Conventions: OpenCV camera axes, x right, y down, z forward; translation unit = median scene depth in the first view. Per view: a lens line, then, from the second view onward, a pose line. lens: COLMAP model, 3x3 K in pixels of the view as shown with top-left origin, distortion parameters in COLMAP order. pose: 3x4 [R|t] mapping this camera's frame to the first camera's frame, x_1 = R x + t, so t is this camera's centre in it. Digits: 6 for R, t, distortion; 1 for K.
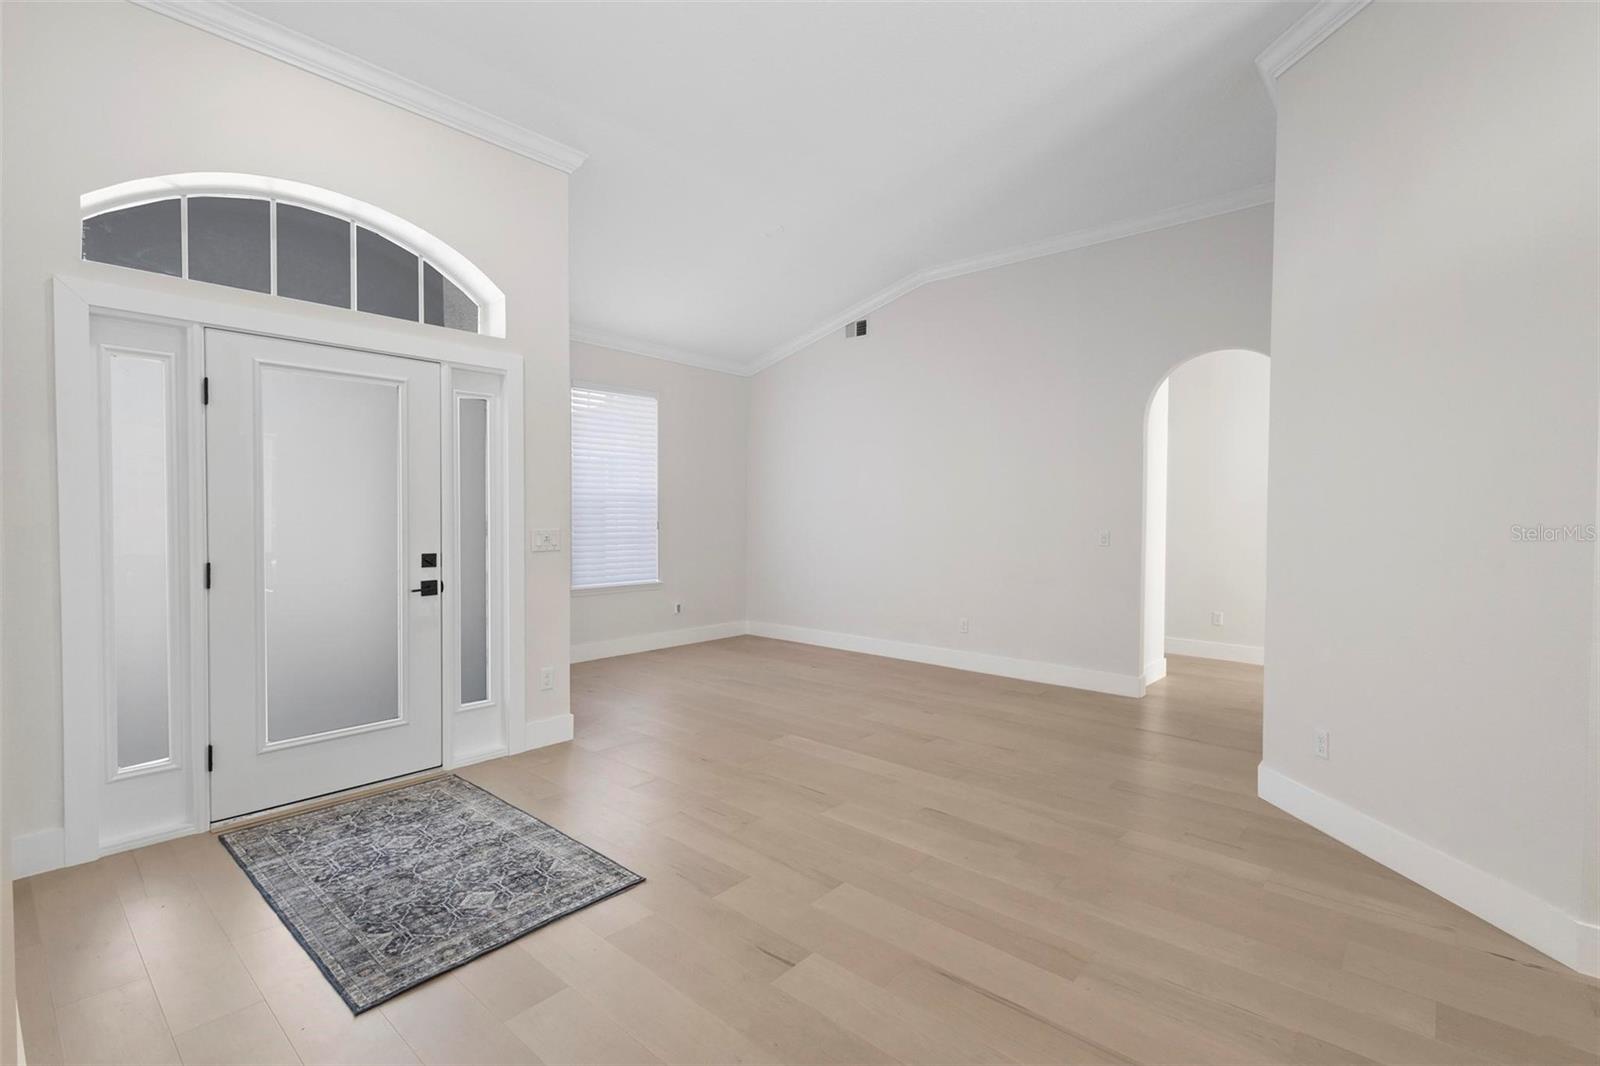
lens RADIAL K [[741.6, 0, 785.6], [0, 741.6, 538.1], [0, 0, 1]] dist [0.003641, 0.000378]
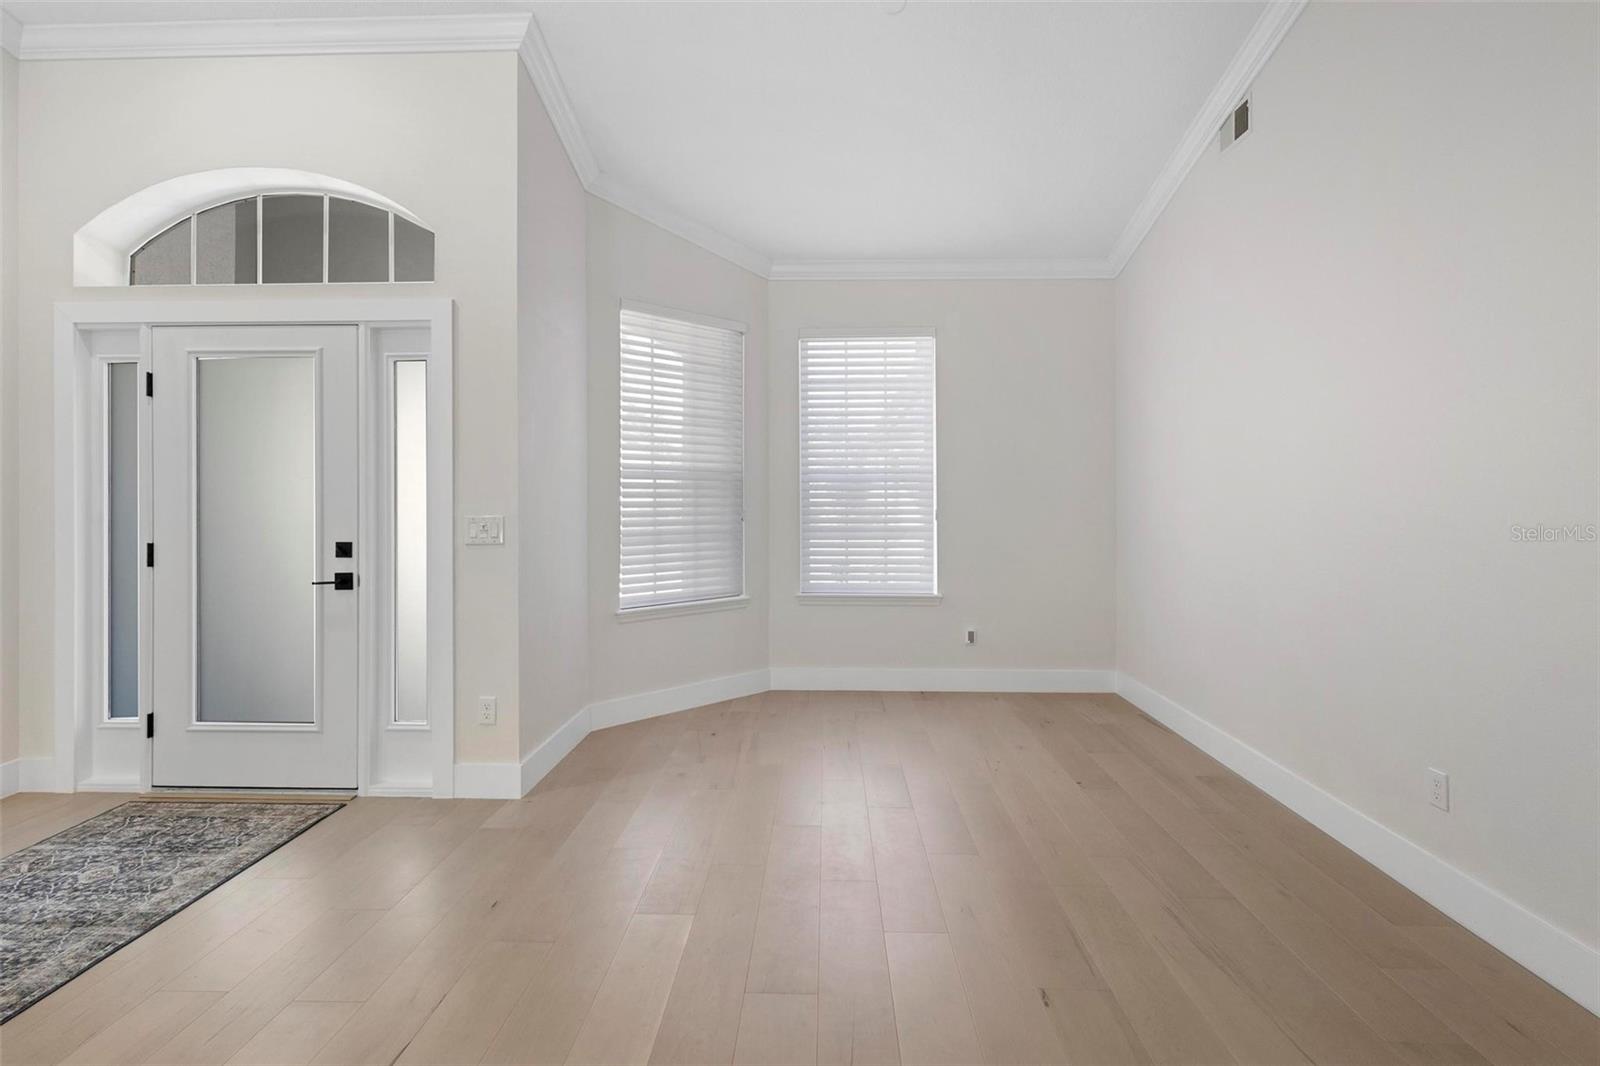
lens RADIAL K [[742.9, 0, 799.0], [0, 742.9, 504.4], [0, 0, 1]] dist [0.004576, -0.000311]
pose [[0.640163, -0.004174, -0.768228, 0.556047], [-0.021882, 0.999480, -0.023664, -0.014966], [0.767927, 0.031959, 0.639739, 0.871144]]
